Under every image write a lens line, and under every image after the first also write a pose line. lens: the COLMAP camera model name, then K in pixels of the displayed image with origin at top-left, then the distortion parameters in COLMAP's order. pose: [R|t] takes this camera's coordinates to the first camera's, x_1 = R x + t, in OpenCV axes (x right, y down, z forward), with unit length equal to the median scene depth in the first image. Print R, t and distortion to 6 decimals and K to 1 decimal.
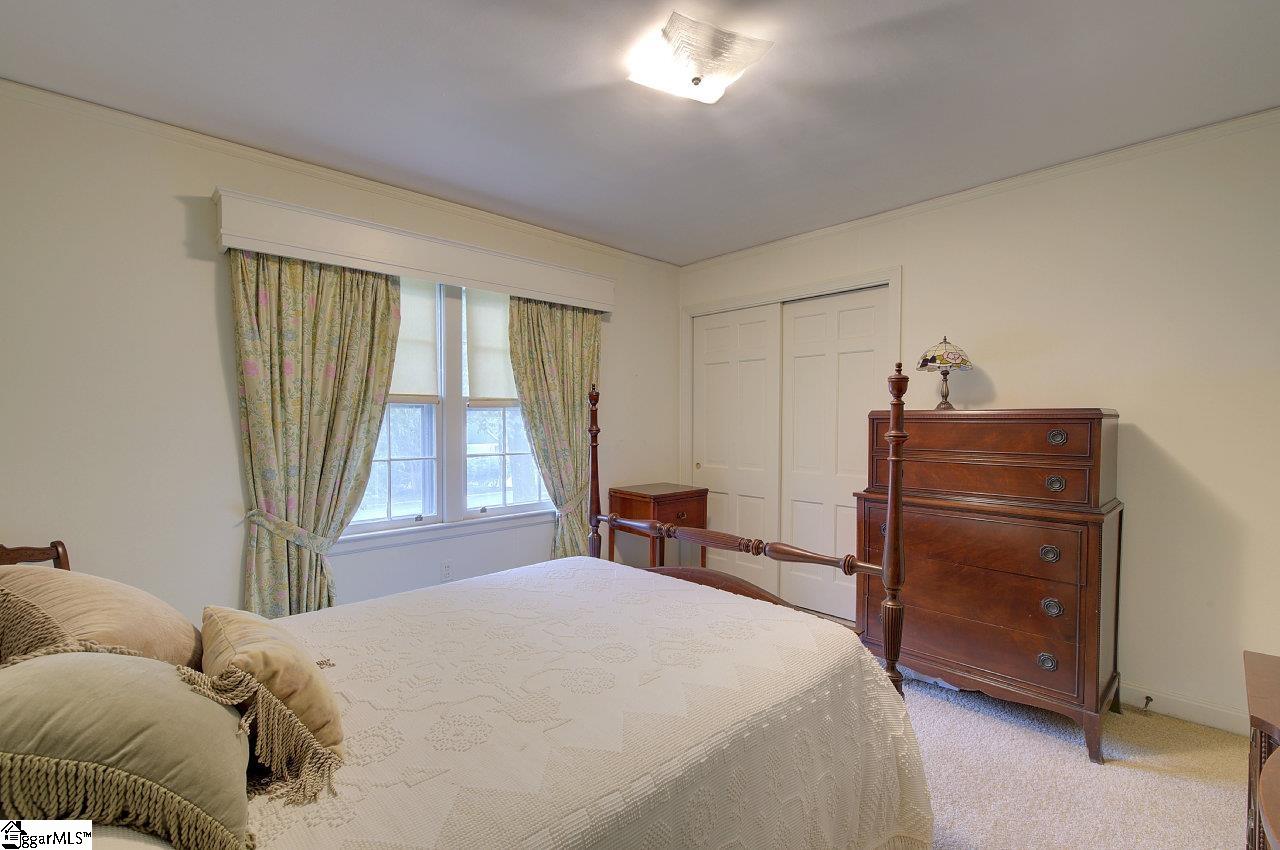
lens RADIAL K [[583.2, 0, 640.0], [0, 583.2, 425.0], [0, 0, 1]] dist [0.000769, 0.000050]
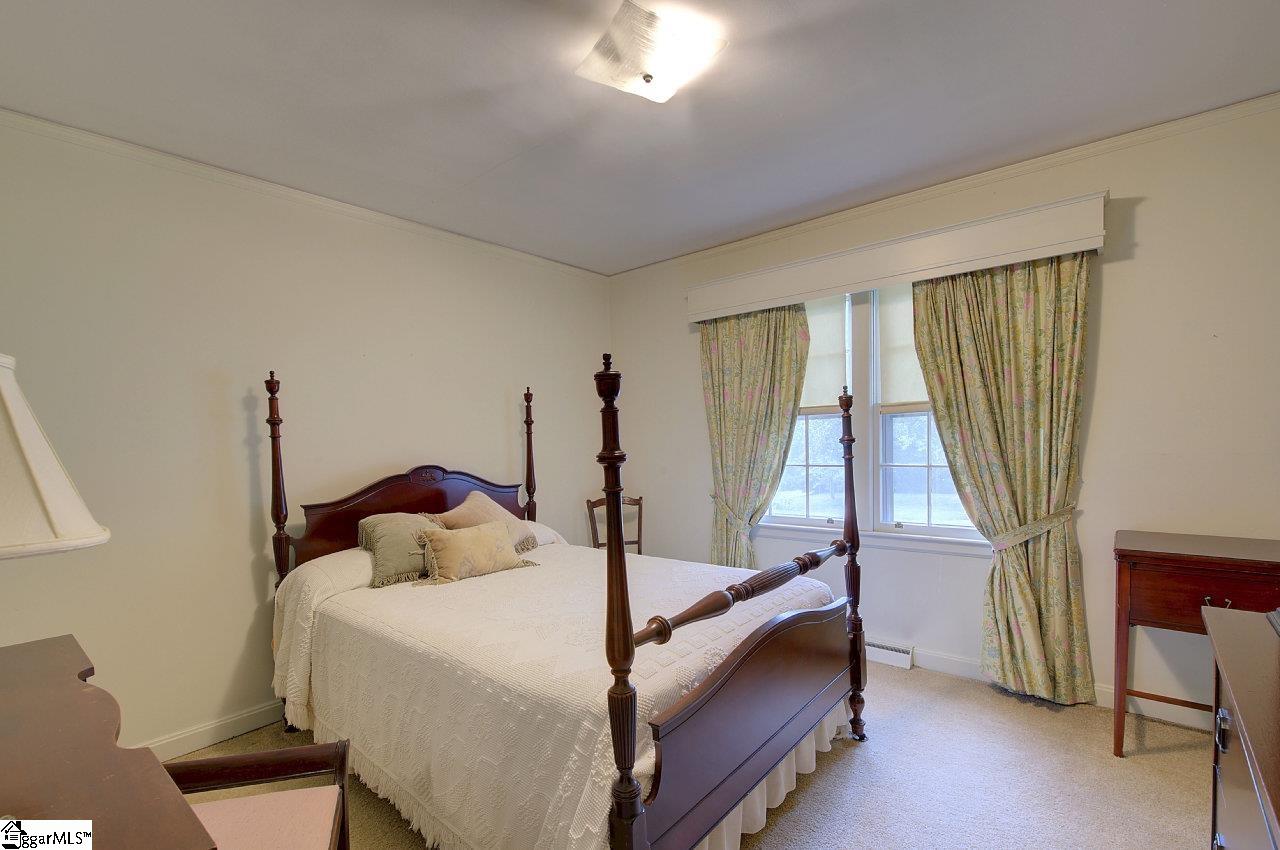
lens RADIAL K [[575.0, 0, 640.0], [0, 575.0, 425.0], [0, 0, 1]] dist [-0.034788, 0.000008]
pose [[0.105454, -0.021916, -0.994183, 0.613298], [0.023685, 0.999529, -0.019522, -0.003946], [0.994142, -0.021488, 0.105923, 0.536013]]
